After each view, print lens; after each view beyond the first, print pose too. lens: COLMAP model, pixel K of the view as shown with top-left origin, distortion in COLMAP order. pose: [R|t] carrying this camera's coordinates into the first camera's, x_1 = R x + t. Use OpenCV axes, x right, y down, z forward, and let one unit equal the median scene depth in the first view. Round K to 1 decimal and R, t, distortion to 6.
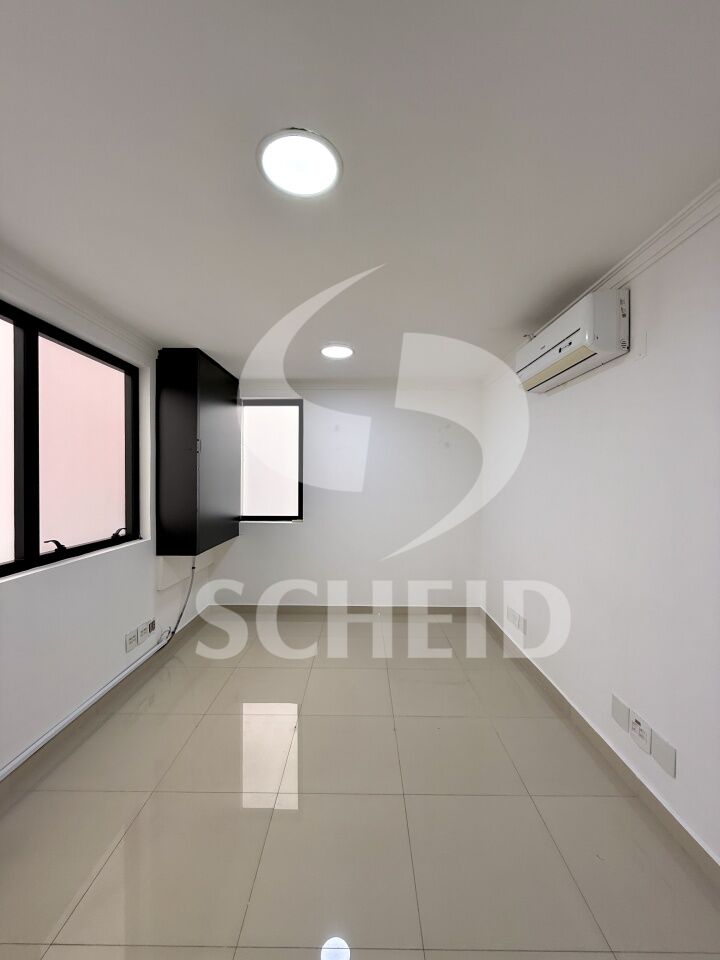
lens RADIAL K [[383.9, 0, 359.3], [0, 383.9, 478.9], [0, 0, 1]] dist [-0.000050, -0.000157]
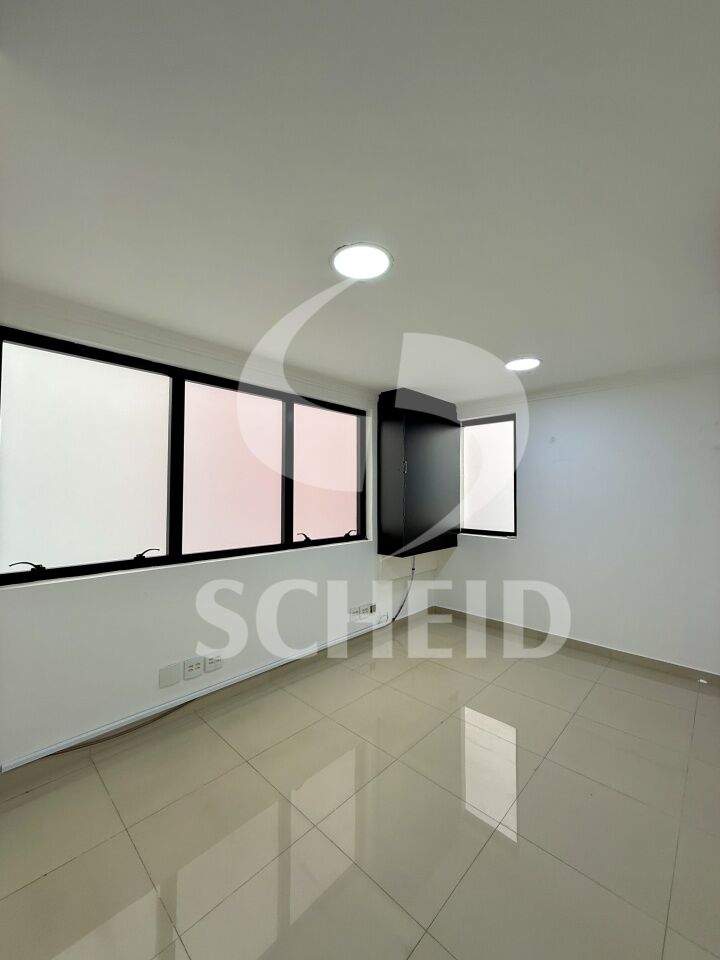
lens RADIAL K [[390.5, 0, 360.0], [0, 390.5, 480.0], [0, 0, 1]] dist [0.011447, -0.000127]
pose [[0.738051, -0.023788, -0.674325, 0.318888], [-0.000573, 0.999356, -0.035881, 0.000145], [0.674744, 0.026869, 0.737562, -0.007867]]
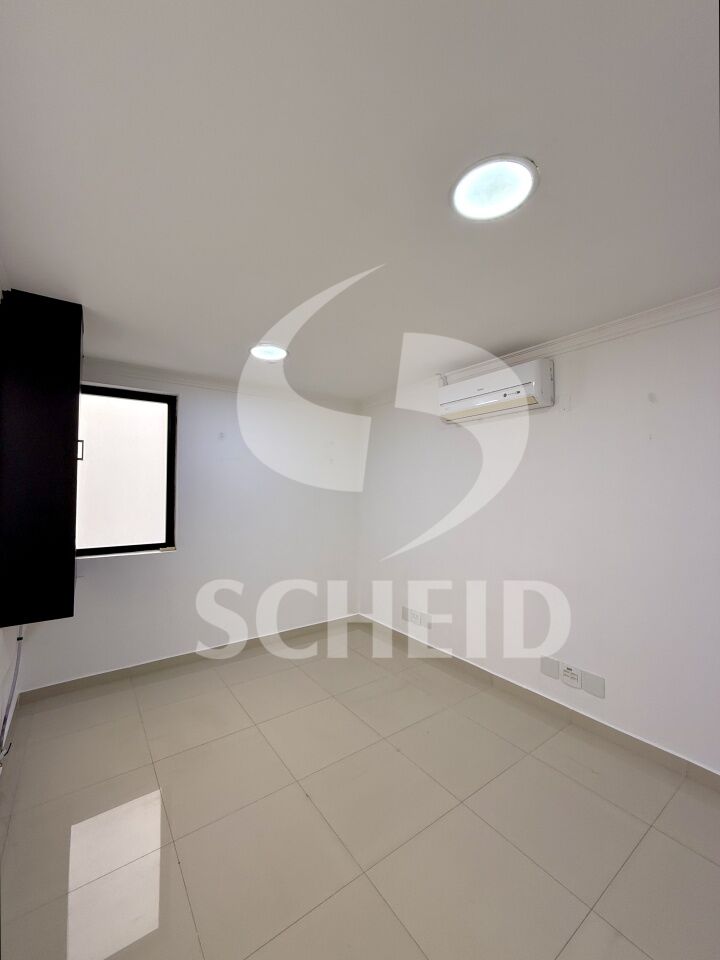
lens RADIAL K [[385.0, 0, 359.2], [0, 385.0, 474.6], [0, 0, 1]] dist [0.000566, 0.000063]
pose [[0.804882, 0.019046, 0.593130, -0.437126], [0.005335, 0.999212, -0.039326, -0.012866], [-0.593412, 0.034817, 0.804146, 0.178997]]
